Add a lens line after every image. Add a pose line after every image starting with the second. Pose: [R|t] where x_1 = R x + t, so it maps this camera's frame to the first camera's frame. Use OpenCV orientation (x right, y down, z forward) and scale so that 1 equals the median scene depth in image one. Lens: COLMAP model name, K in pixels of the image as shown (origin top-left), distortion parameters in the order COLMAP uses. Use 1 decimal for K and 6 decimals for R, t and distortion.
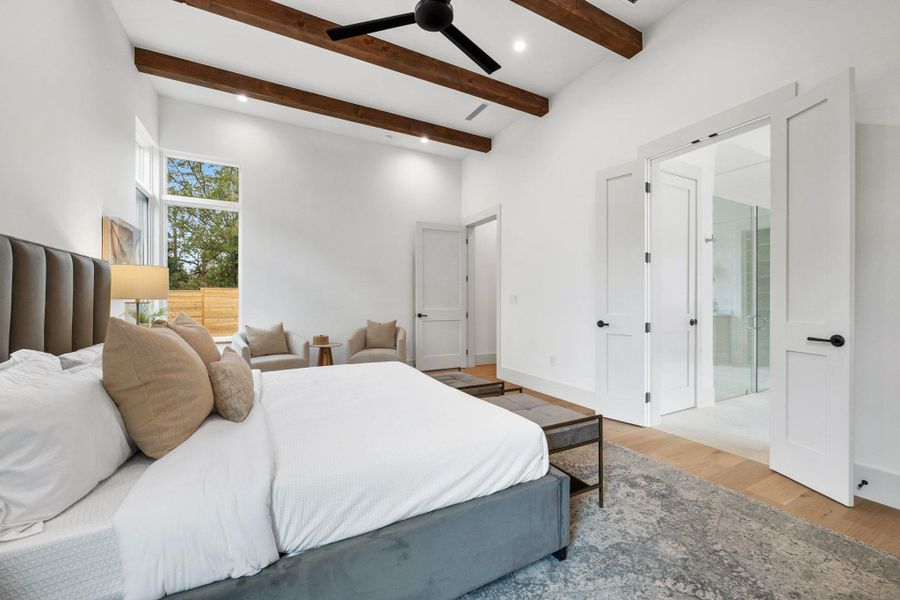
lens RADIAL K [[355.9, 0, 450.7], [0, 355.9, 301.5], [0, 0, 1]] dist [0.007614, -0.000051]
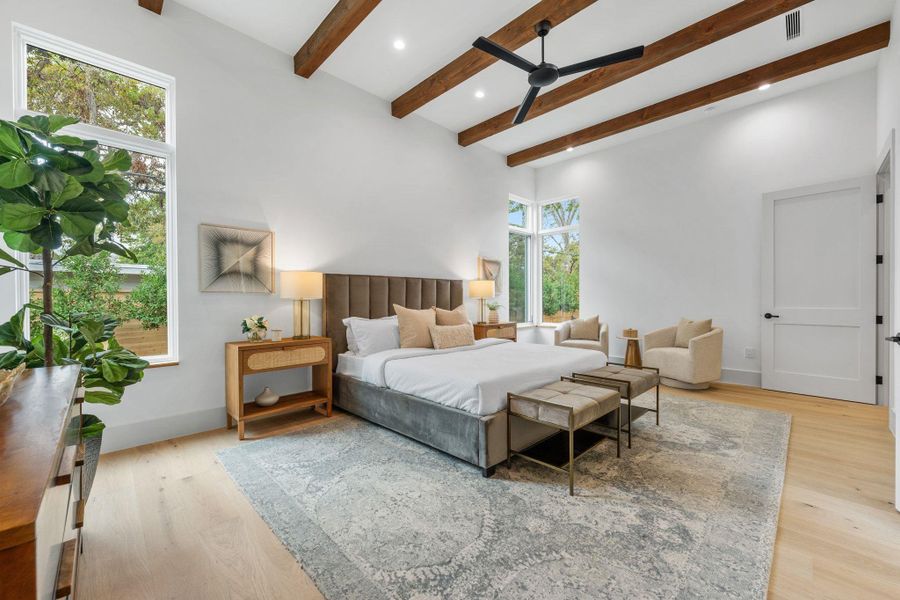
lens RADIAL K [[355.9, 0, 450.3], [0, 355.9, 300.0], [0, 0, 1]] dist [0.007614, -0.000051]
pose [[0.285936, 0.002187, -0.958246, 1.210352], [0.000637, 0.999997, 0.002473, 0.007504], [0.958248, -0.001317, 0.285934, 0.340813]]
